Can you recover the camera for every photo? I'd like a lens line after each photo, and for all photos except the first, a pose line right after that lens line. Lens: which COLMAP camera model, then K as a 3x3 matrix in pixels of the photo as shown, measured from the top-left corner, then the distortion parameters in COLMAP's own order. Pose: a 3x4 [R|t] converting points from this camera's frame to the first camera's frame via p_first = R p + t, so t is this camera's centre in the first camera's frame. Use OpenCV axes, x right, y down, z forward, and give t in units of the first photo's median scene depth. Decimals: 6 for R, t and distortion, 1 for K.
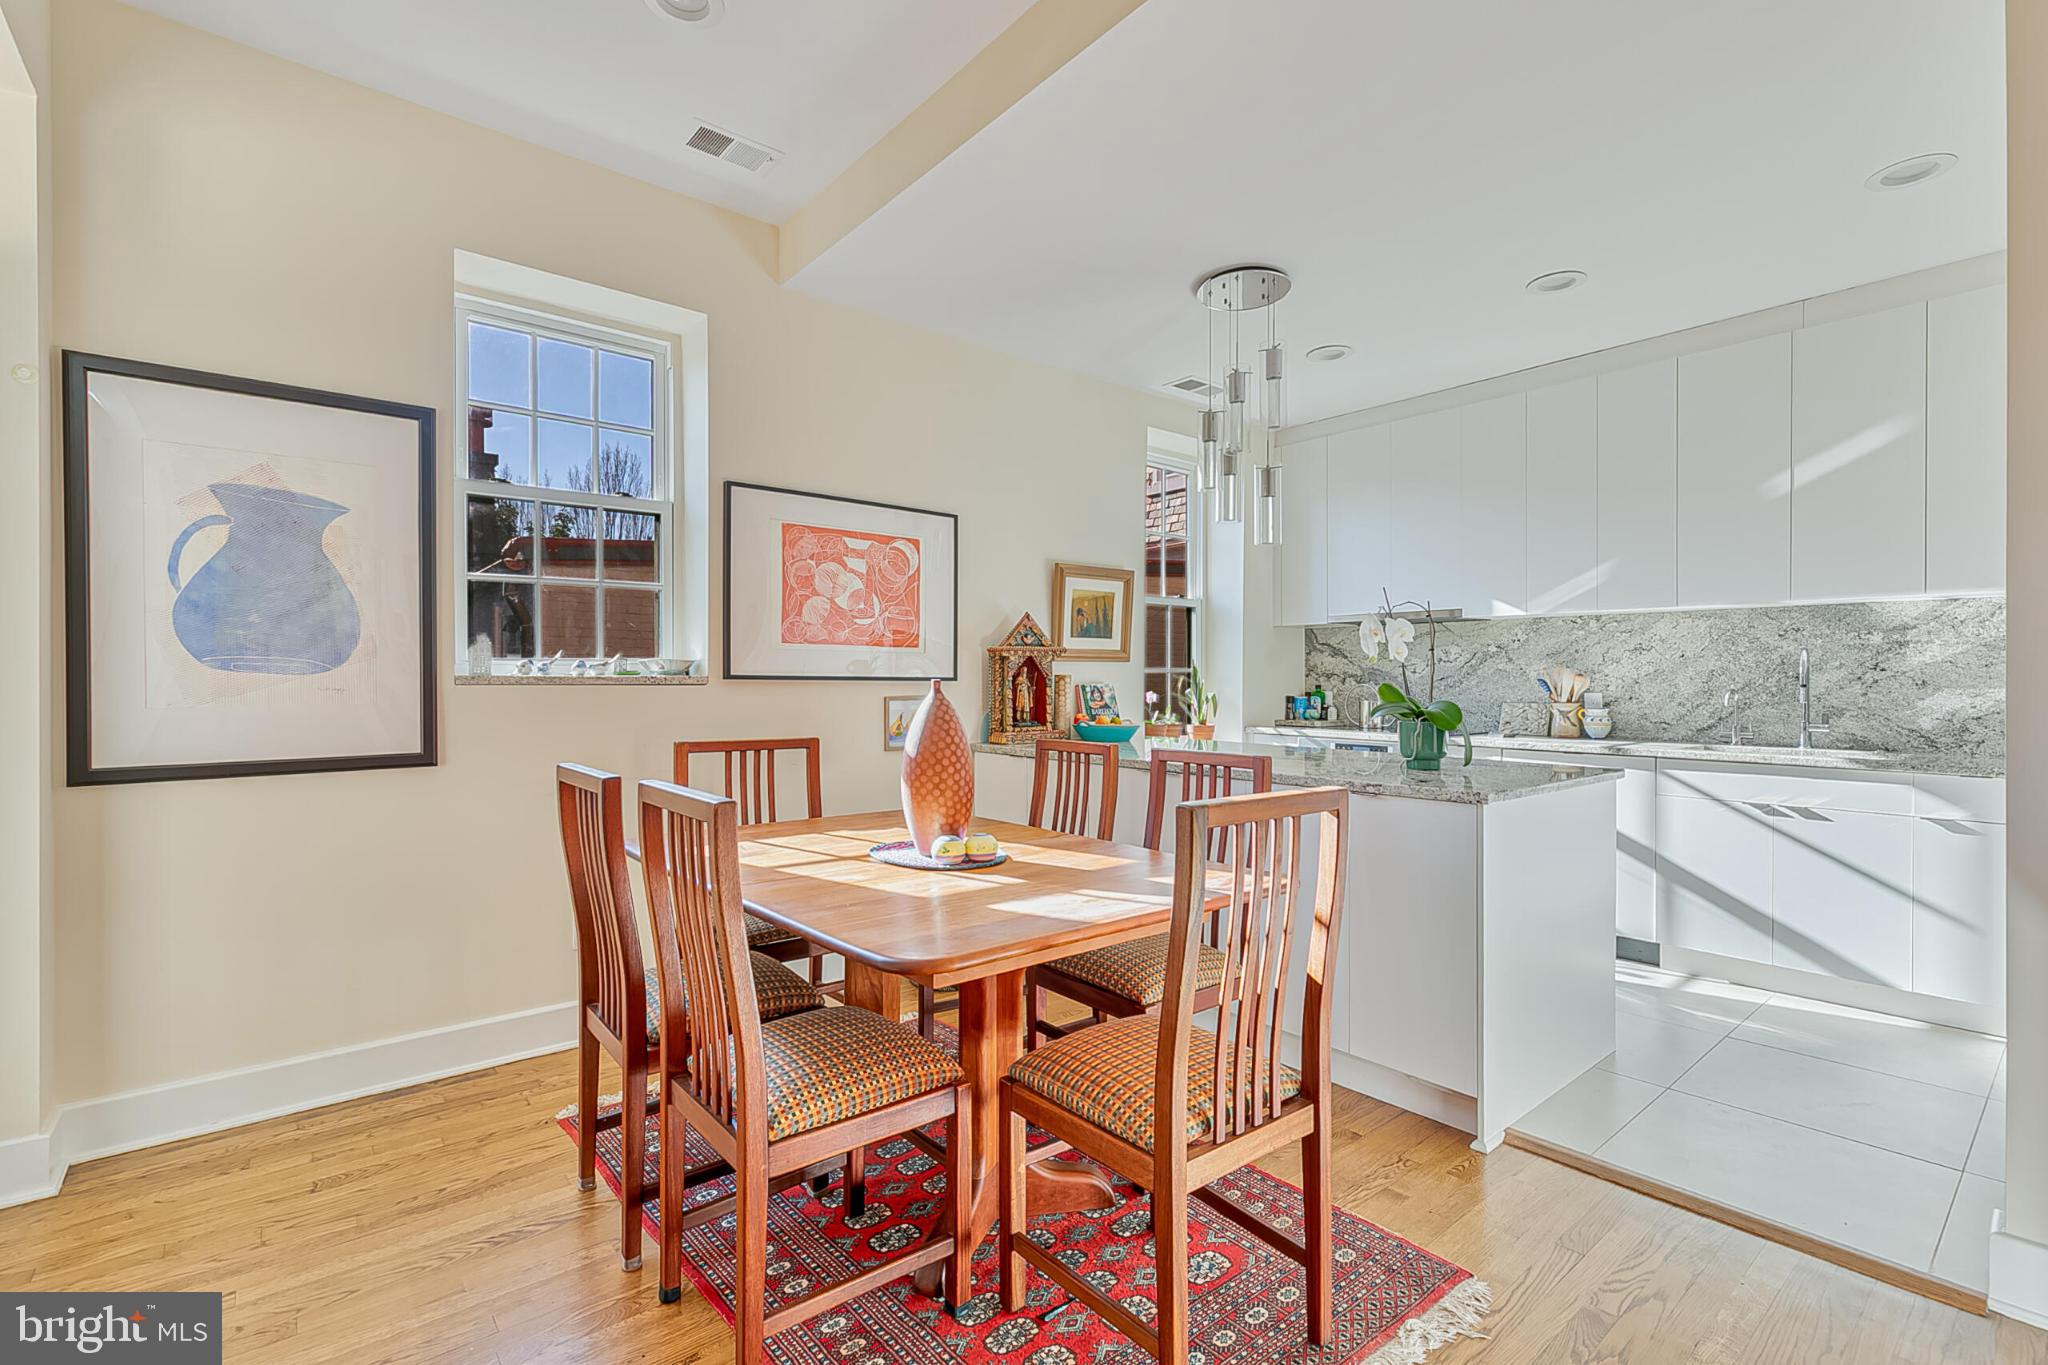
lens RADIAL K [[911.1, 0, 1024.0], [0, 911.1, 682.5], [0, 0, 1]] dist [-0.002361, -0.001133]
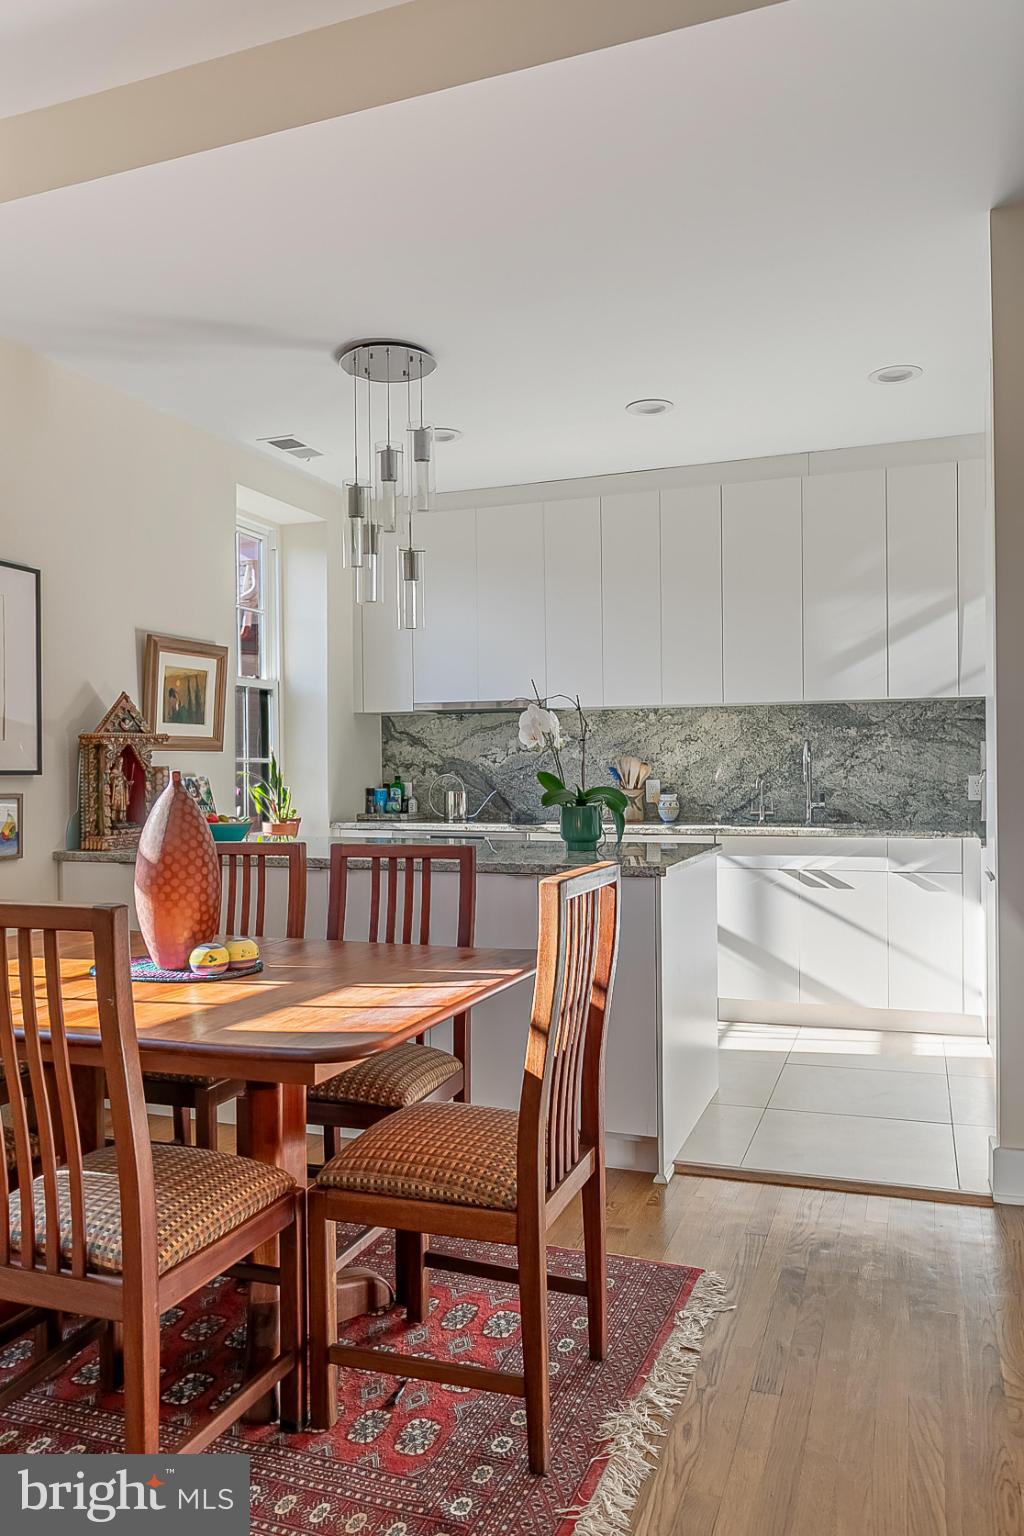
lens RADIAL K [[1098.0, 0, 512.0], [0, 1098.0, 768.0], [0, 0, 1]] dist [0.007649, -0.033932]
pose [[0.862977, -0.007956, 0.505180, -0.194979], [0.011763, 0.999921, -0.004347, 0.001322], [-0.505106, 0.009694, 0.863003, -0.049899]]
